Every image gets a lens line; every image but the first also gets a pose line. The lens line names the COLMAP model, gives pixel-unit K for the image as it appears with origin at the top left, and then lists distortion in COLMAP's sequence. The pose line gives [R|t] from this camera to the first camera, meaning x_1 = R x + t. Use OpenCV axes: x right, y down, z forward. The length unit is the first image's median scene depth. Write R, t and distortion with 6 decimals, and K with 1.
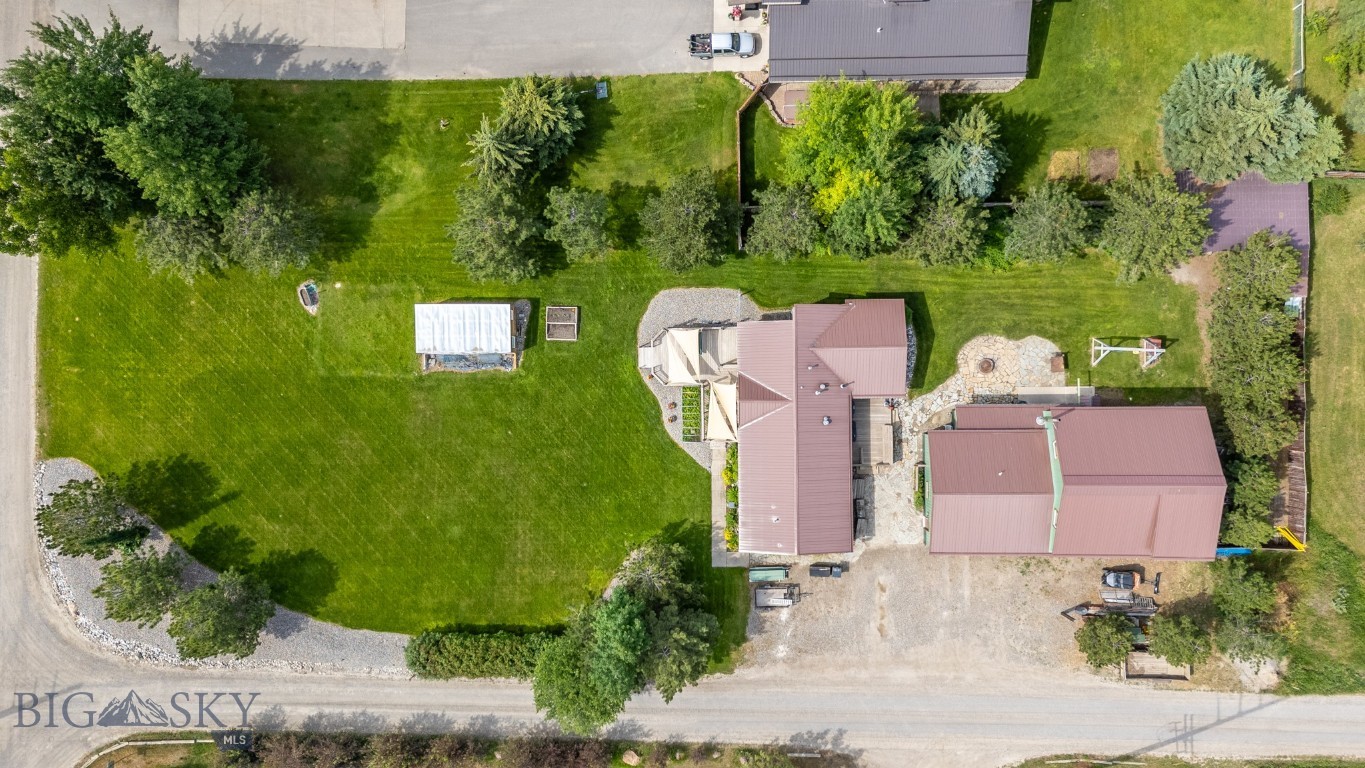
lens RADIAL K [[990.7, 0, 688.4], [0, 990.7, 378.0], [0, 0, 1]] dist [0.080054, -0.051464]
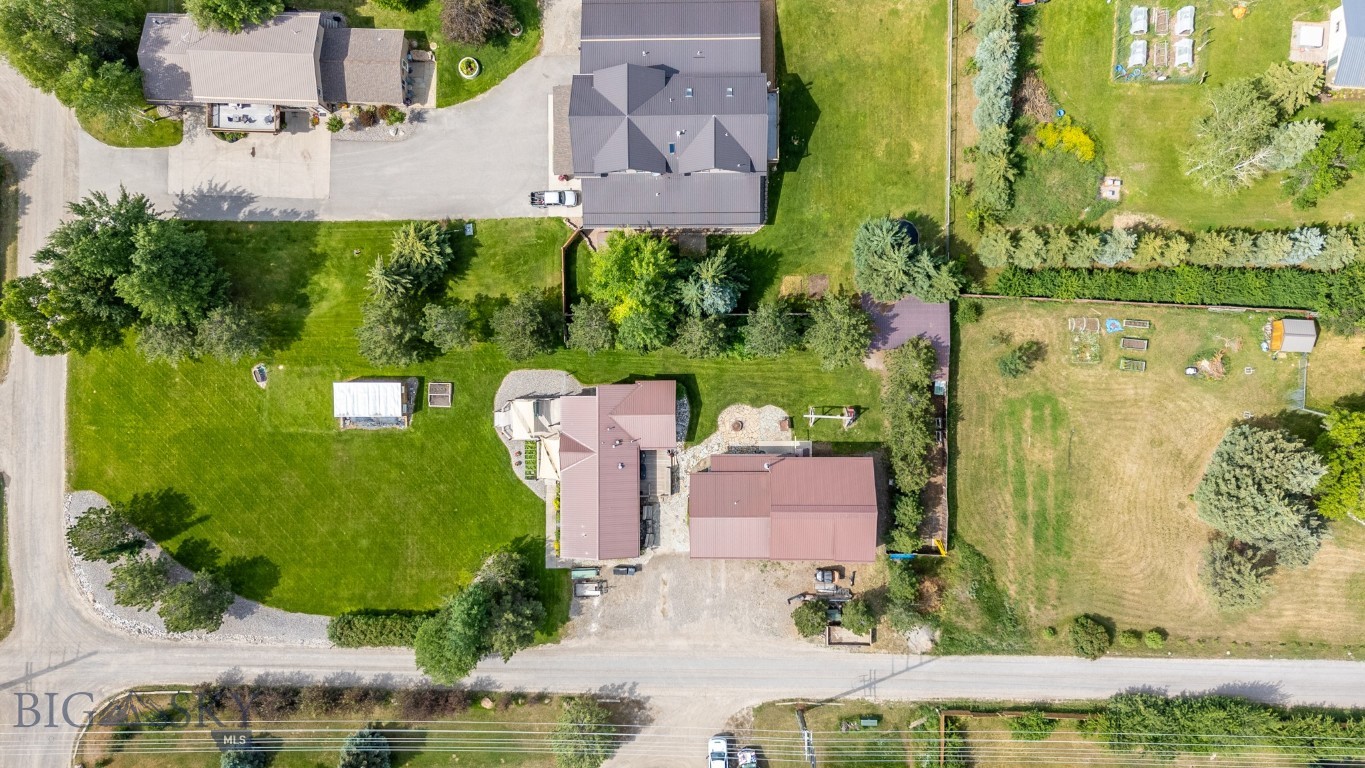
lens RADIAL K [[990.7, 0, 688.4], [0, 990.7, 378.0], [0, 0, 1]] dist [0.080054, -0.051464]
pose [[0.999990, 0.000815, -0.004479, 0.233747], [-0.000810, 0.999999, 0.001300, -0.082350], [0.004480, -0.001296, 0.999989, -0.413461]]
